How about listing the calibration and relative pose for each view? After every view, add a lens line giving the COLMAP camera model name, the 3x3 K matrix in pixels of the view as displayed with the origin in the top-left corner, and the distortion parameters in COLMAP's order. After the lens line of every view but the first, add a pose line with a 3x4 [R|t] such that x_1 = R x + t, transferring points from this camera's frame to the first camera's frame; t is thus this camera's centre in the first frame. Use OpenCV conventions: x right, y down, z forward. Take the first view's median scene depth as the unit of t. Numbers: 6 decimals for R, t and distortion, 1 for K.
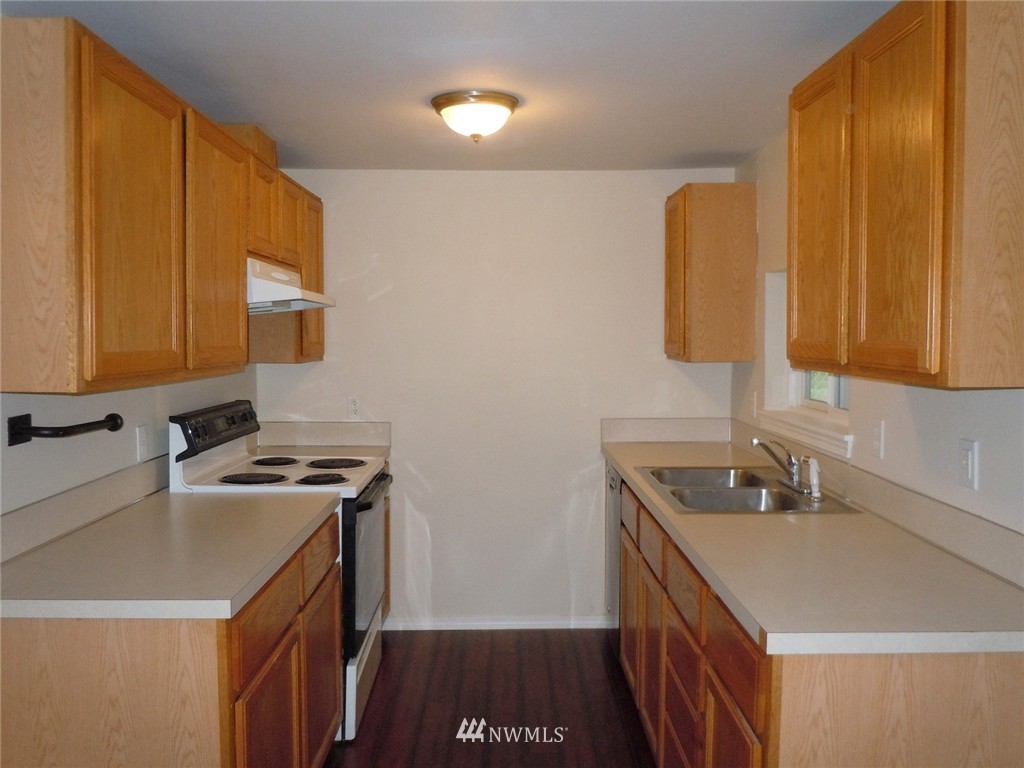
lens RADIAL K [[831.2, 0, 515.9], [0, 831.2, 400.8], [0, 0, 1]] dist [-0.008758, -0.011468]
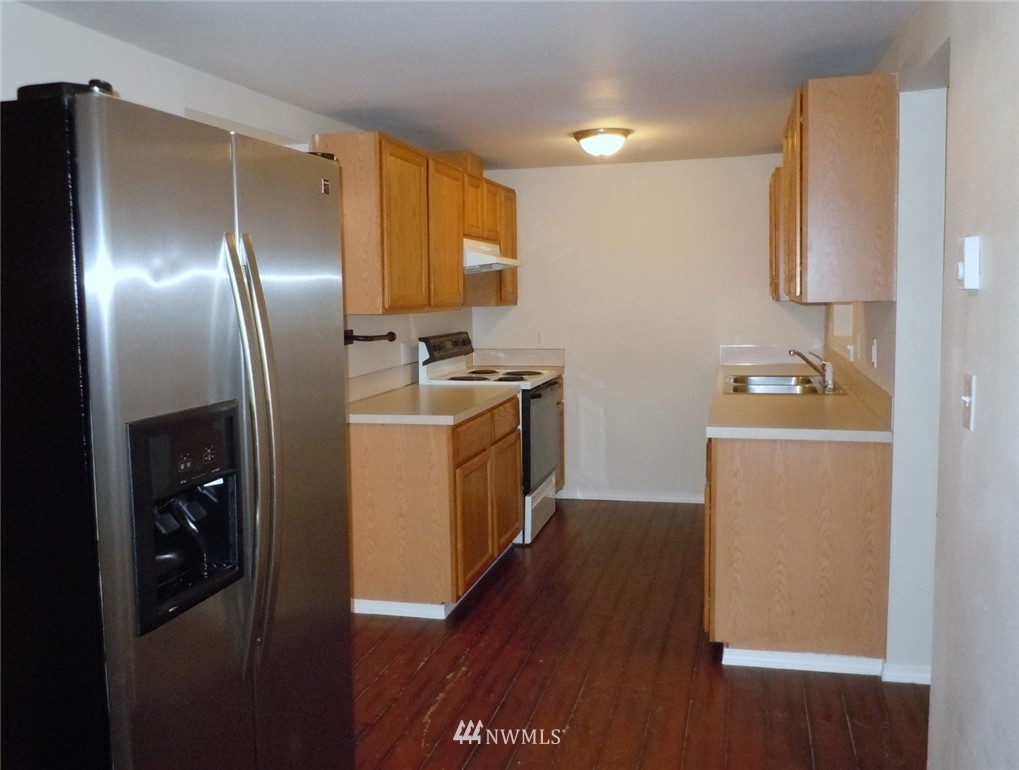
lens RADIAL K [[842.1, 0, 541.8], [0, 842.1, 388.0], [0, 0, 1]] dist [0.021207, -0.079066]
pose [[0.973059, 0.005946, -0.230478, 0.196747], [0.002543, 0.999330, 0.036518, 0.056458], [0.230541, -0.036121, 0.972392, -0.549246]]
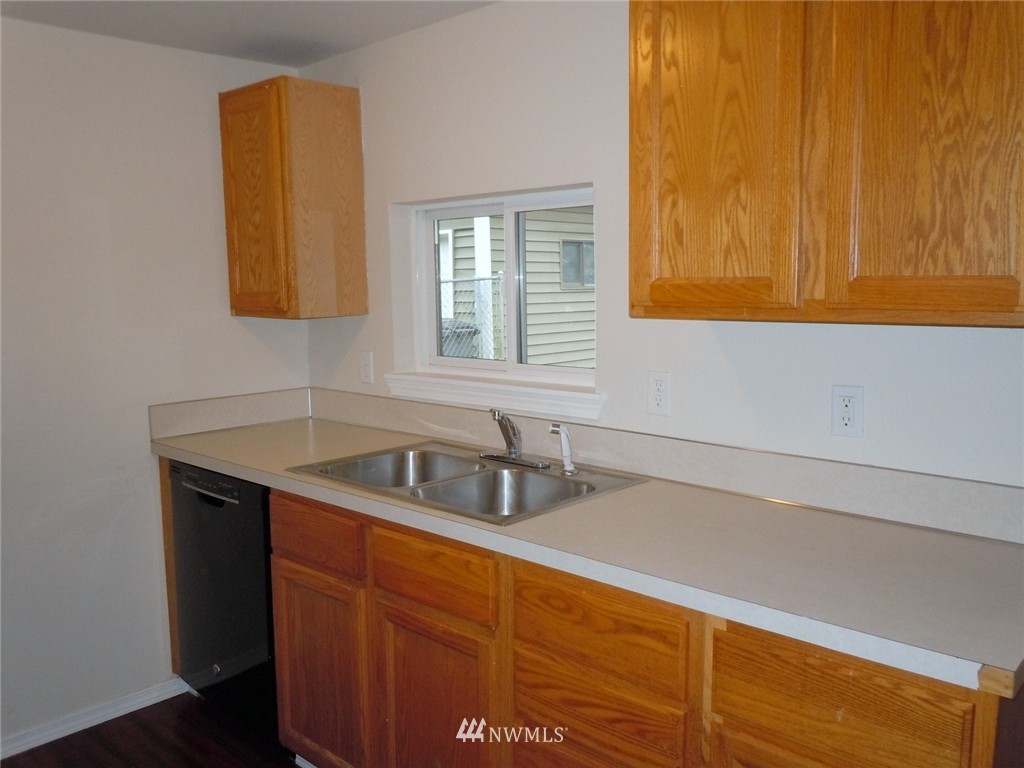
lens RADIAL K [[831.2, 0, 515.9], [0, 831.2, 400.8], [0, 0, 1]] dist [-0.008758, -0.011468]
pose [[0.688798, -0.104673, 0.717357, -0.261784], [0.066985, 0.994478, 0.080791, -0.025227], [-0.721852, -0.007597, 0.692005, 0.428671]]
